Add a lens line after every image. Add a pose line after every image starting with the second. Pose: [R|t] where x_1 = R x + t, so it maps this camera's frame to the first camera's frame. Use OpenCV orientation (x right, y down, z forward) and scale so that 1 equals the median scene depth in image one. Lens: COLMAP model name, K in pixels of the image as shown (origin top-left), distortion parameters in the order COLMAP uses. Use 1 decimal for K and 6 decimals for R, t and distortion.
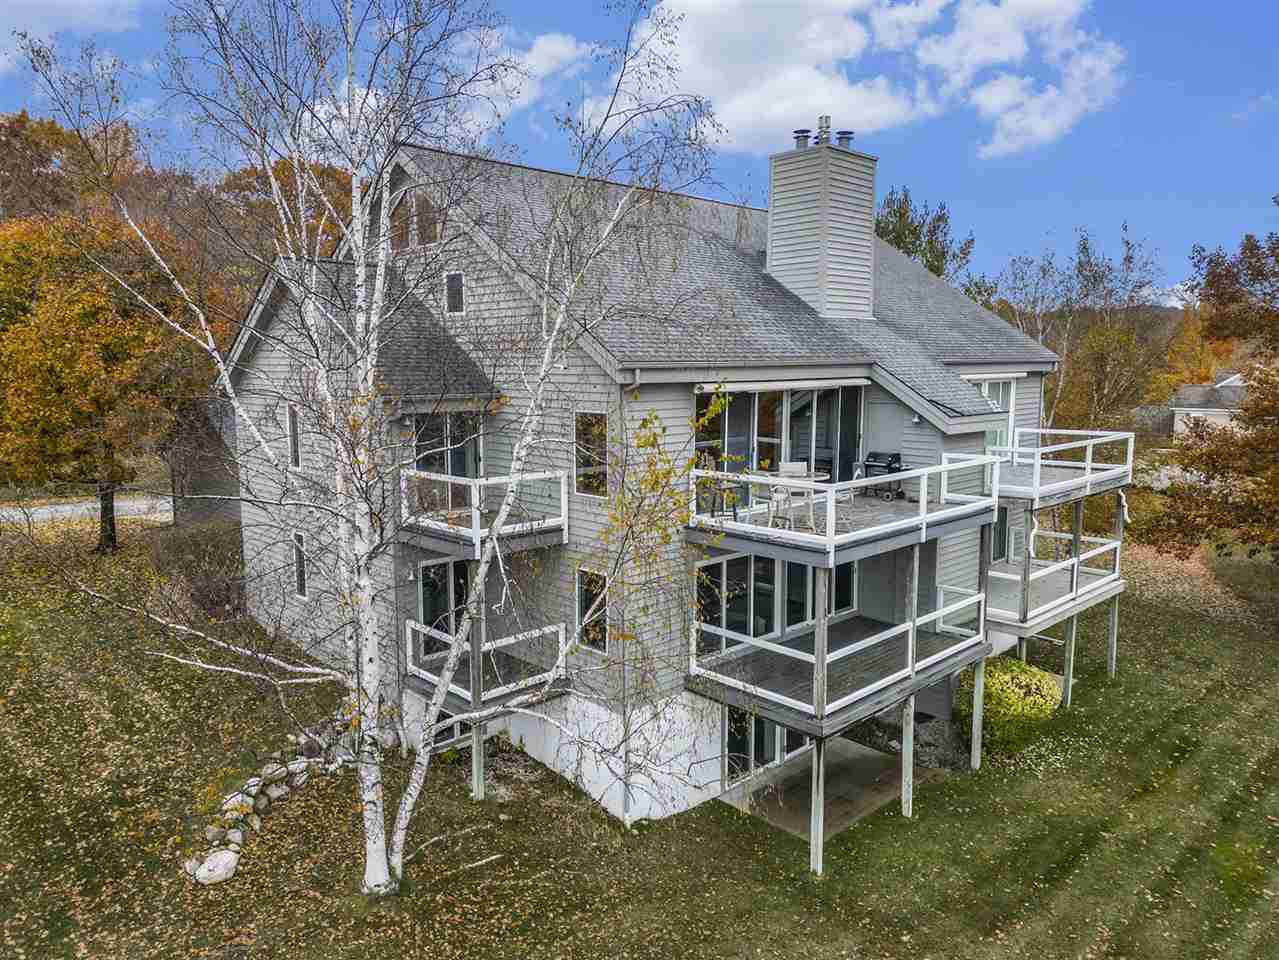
lens RADIAL K [[885.2, 0, 632.3], [0, 885.2, 483.8], [0, 0, 1]] dist [0.072645, -0.062760]
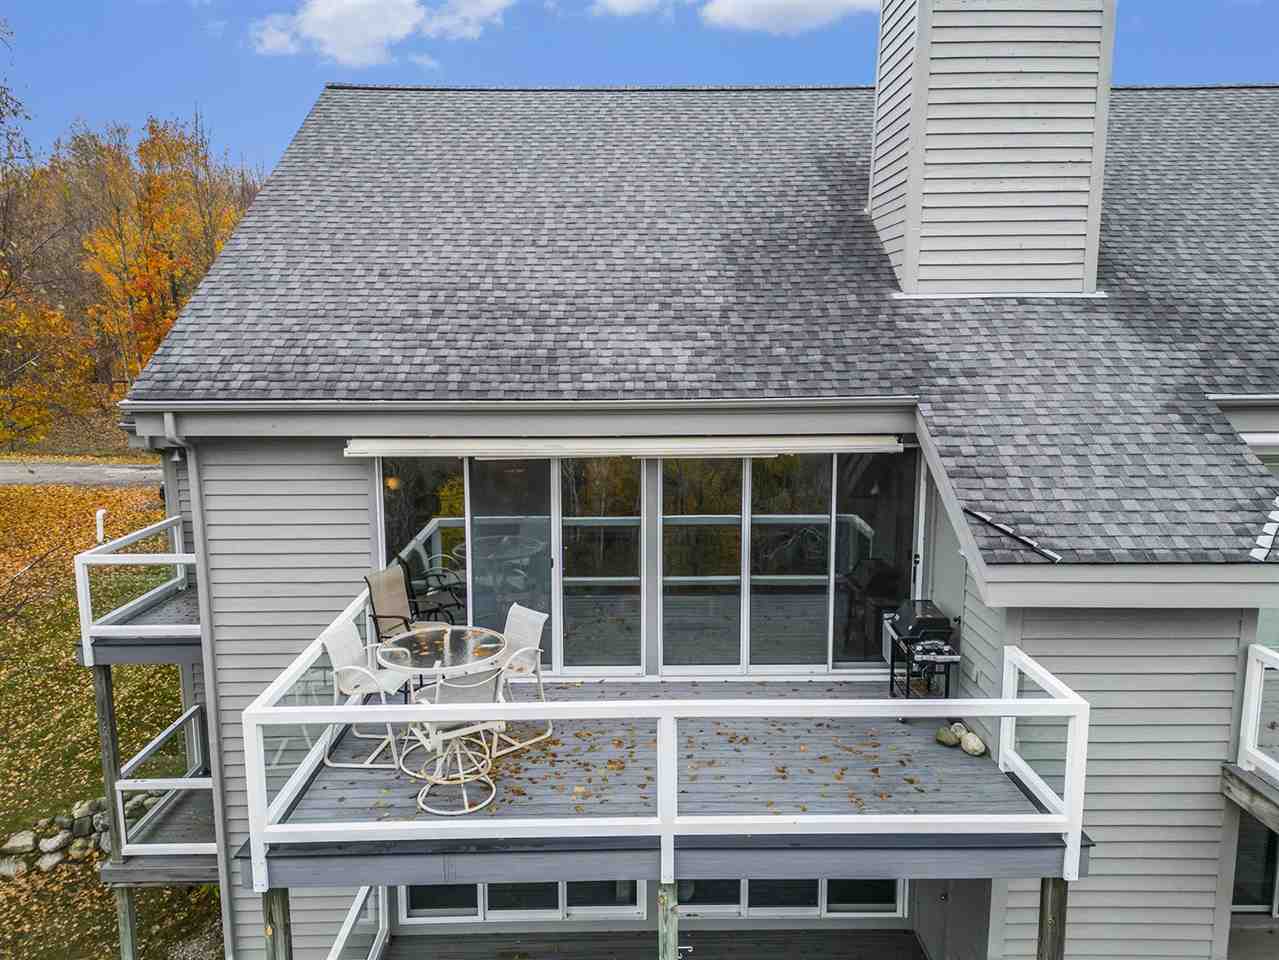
lens RADIAL K [[883.2, 0, 631.6], [0, 883.2, 476.2], [0, 0, 1]] dist [0.071899, -0.068391]
pose [[0.736342, 0.108563, -0.667843, 0.531341], [-0.090364, 0.993980, 0.061946, -0.131314], [0.670548, 0.014735, 0.741720, 0.662915]]
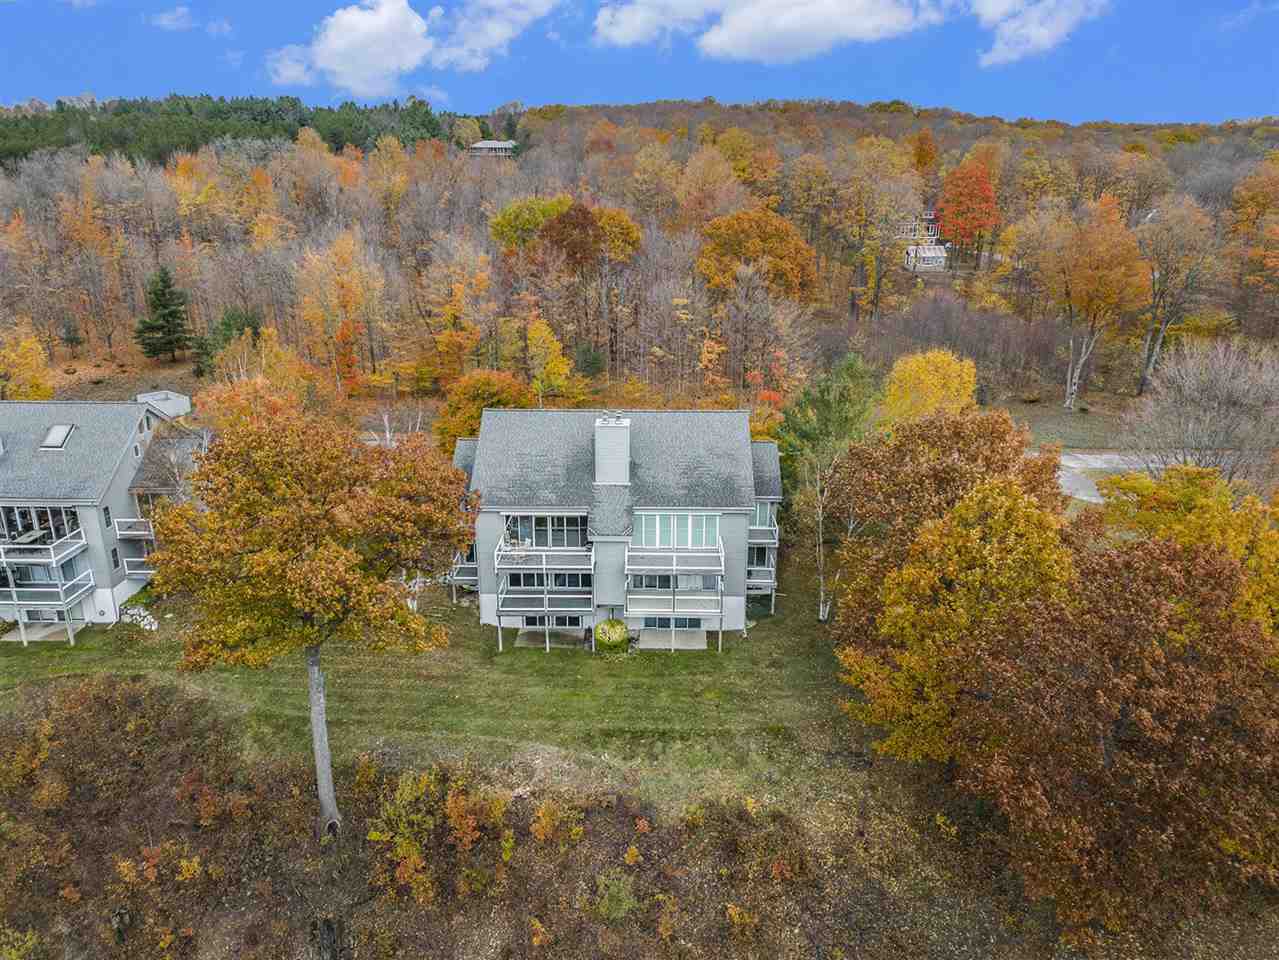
lens RADIAL K [[883.2, 0, 631.6], [0, 883.2, 476.2], [0, 0, 1]] dist [0.071899, -0.068391]
pose [[0.713634, 0.217826, -0.665792, 2.553479], [-0.099340, 0.972290, 0.211623, -0.970922], [0.693440, -0.084882, 0.715497, -1.053251]]
